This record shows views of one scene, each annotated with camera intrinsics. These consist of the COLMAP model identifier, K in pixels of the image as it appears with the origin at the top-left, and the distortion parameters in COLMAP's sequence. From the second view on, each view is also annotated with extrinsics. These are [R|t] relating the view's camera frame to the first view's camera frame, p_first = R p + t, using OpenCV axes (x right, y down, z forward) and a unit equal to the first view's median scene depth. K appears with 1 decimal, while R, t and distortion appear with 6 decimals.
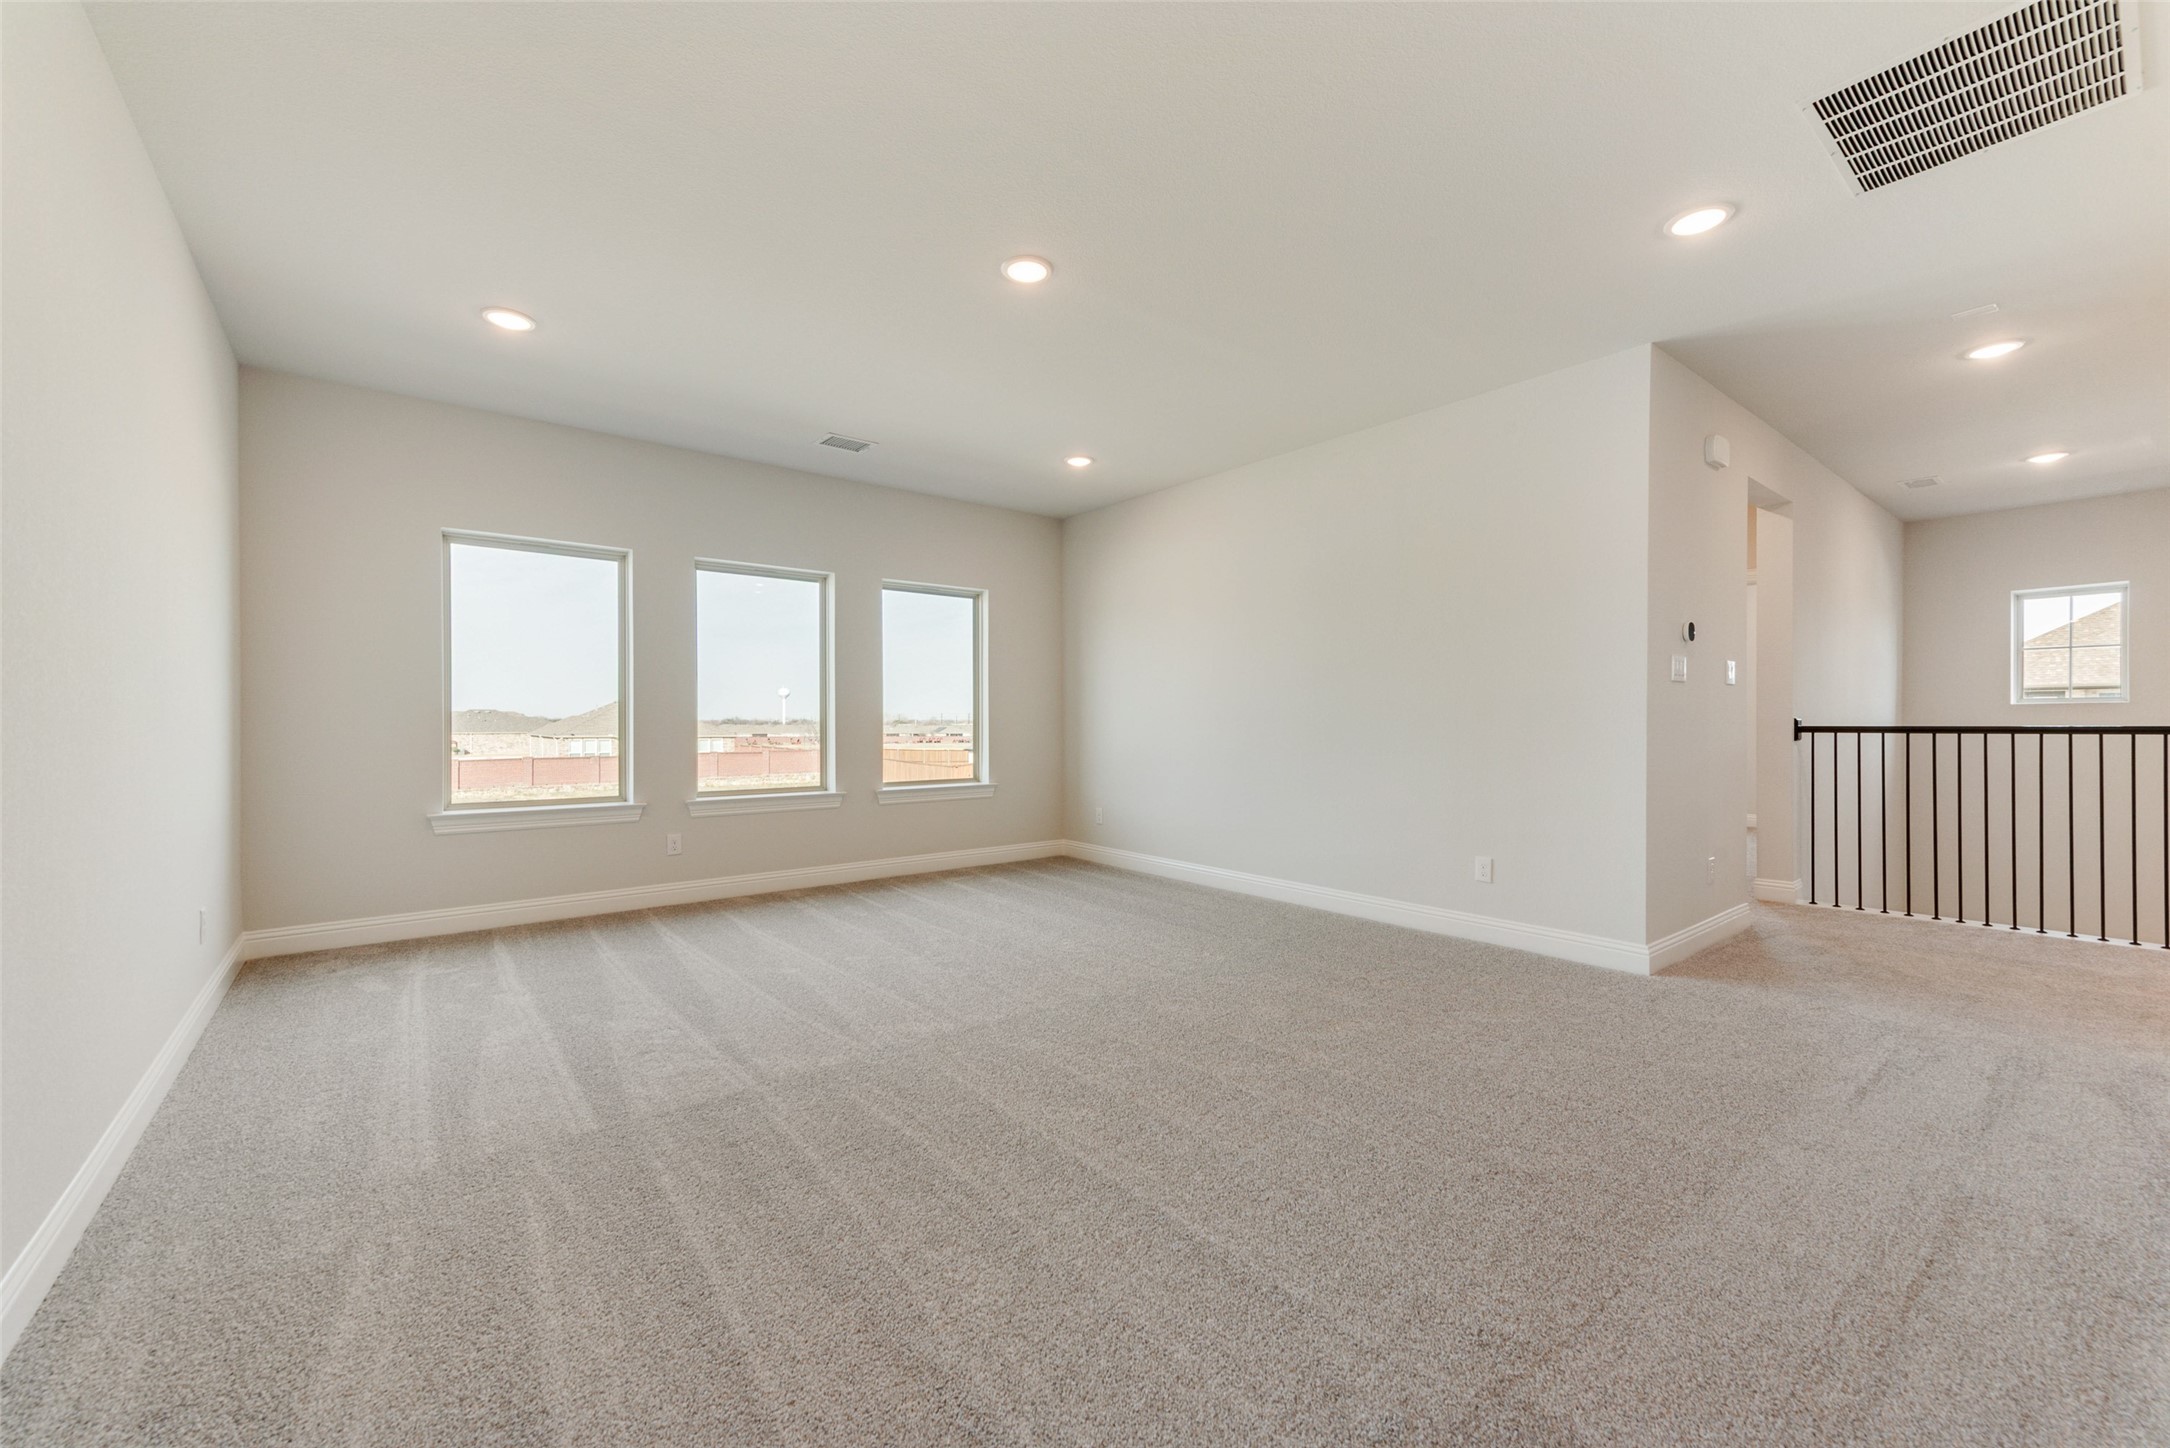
lens RADIAL K [[854.8, 0, 1075.8], [0, 854.8, 716.4], [0, 0, 1]] dist [0.018305, -0.000587]
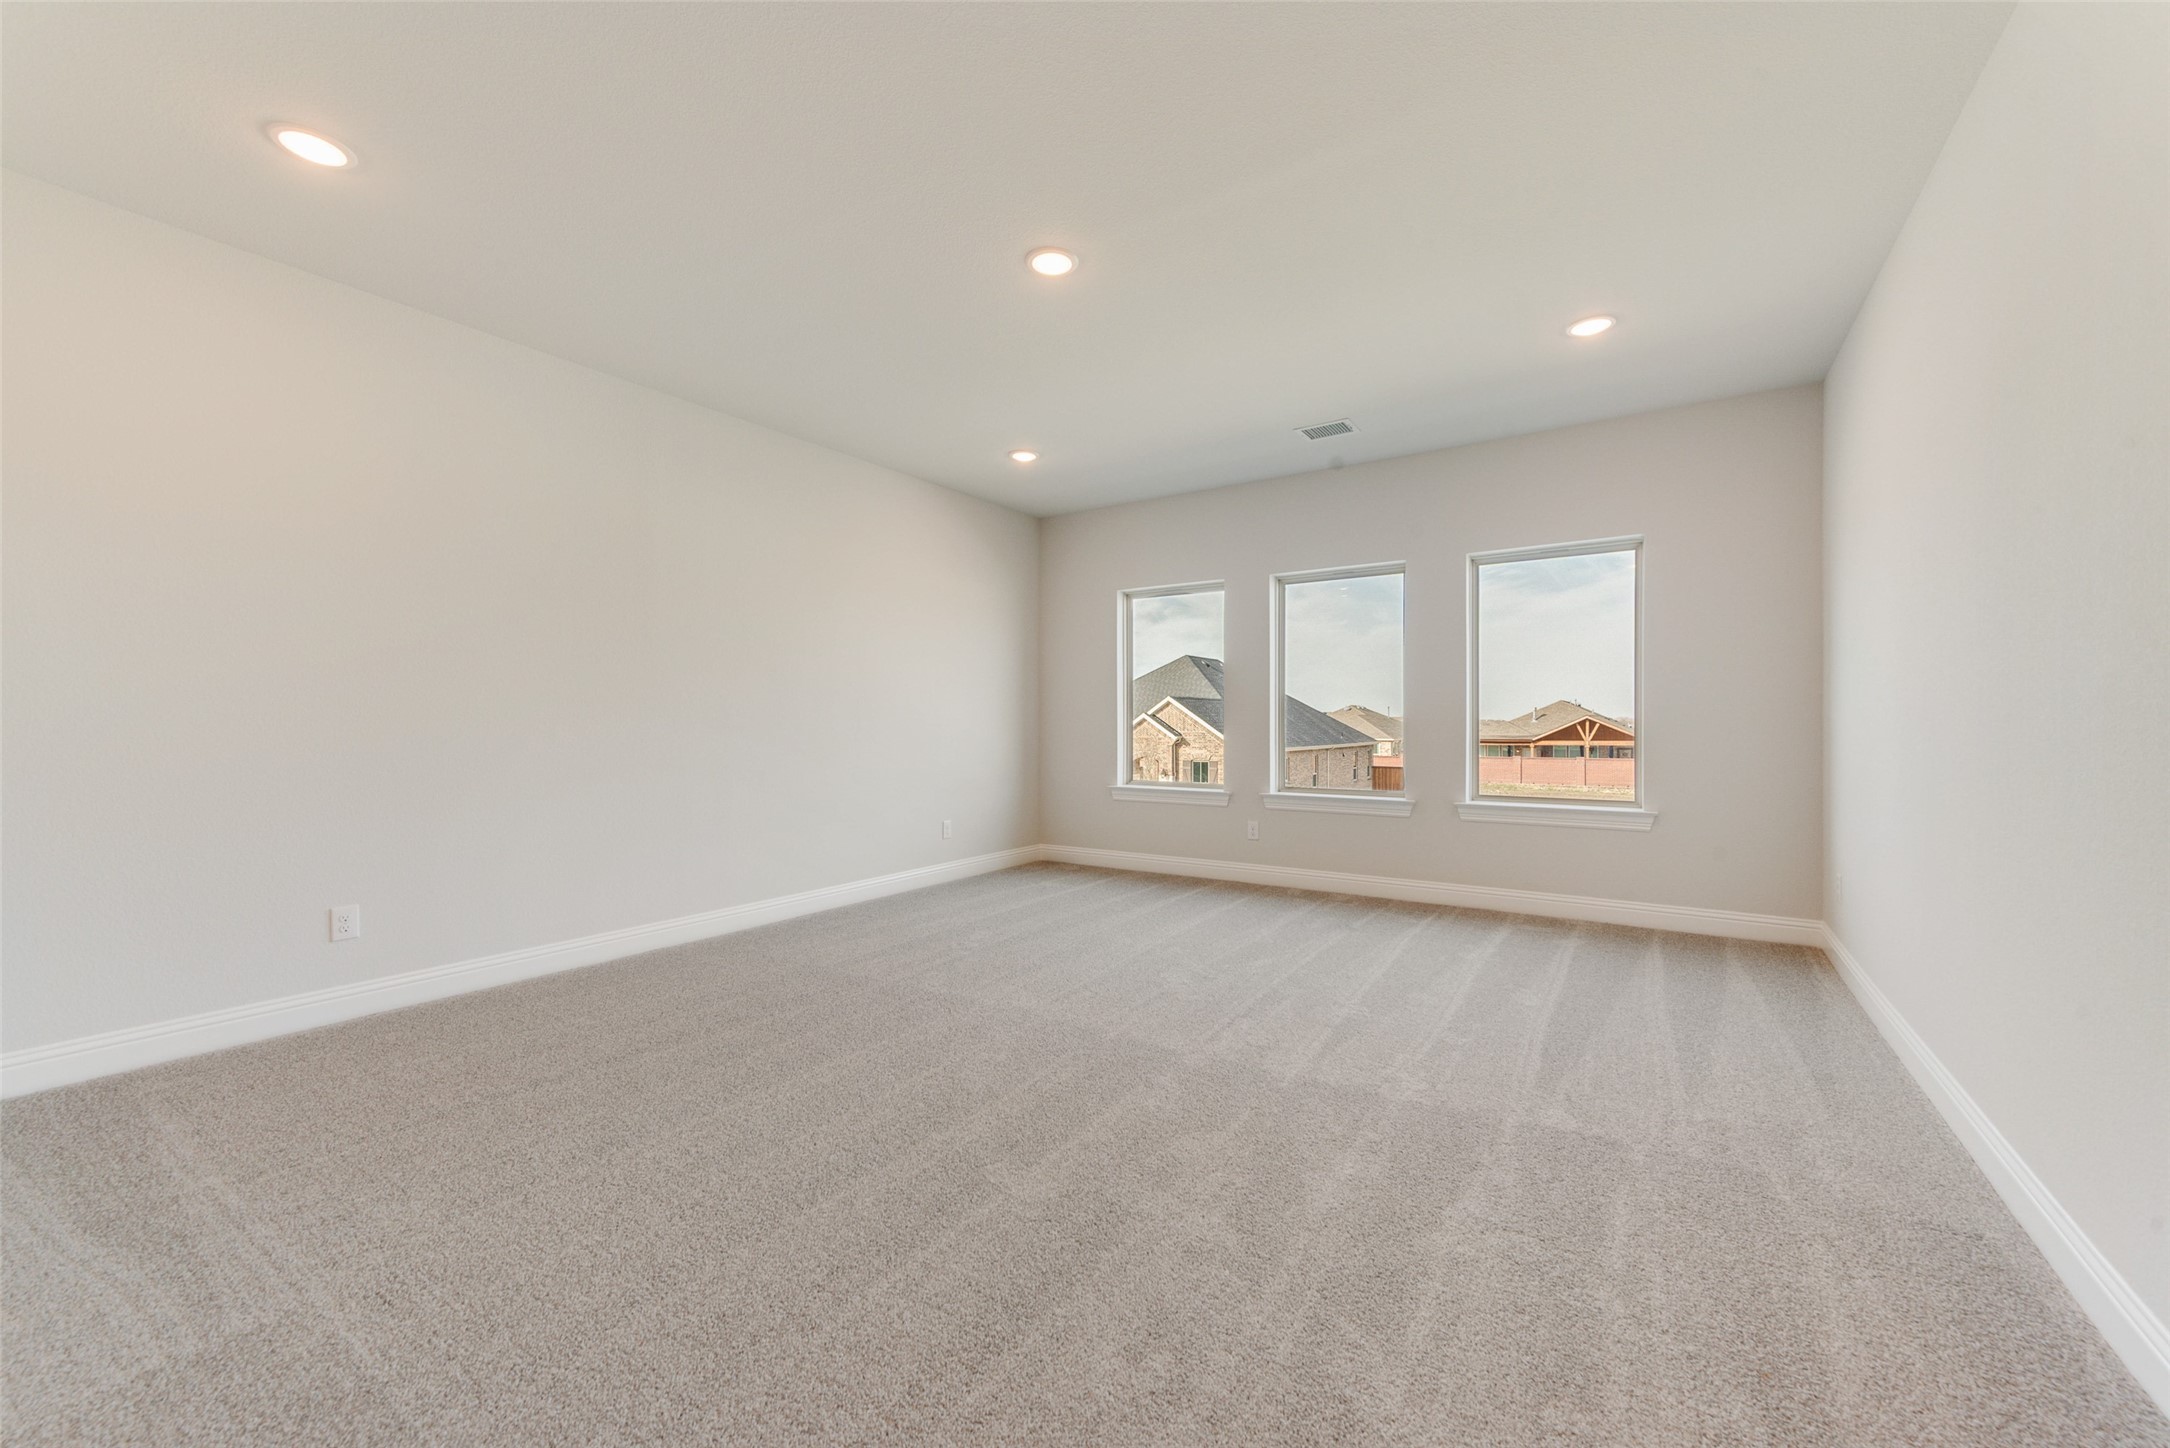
lens RADIAL K [[854.8, 0, 1075.8], [0, 854.8, 716.4], [0, 0, 1]] dist [0.018305, -0.000587]
pose [[0.297384, -0.007631, -0.954727, 0.425659], [0.007324, 0.999957, -0.005711, 0.001884], [0.954730, -0.005294, 0.297427, 0.344695]]
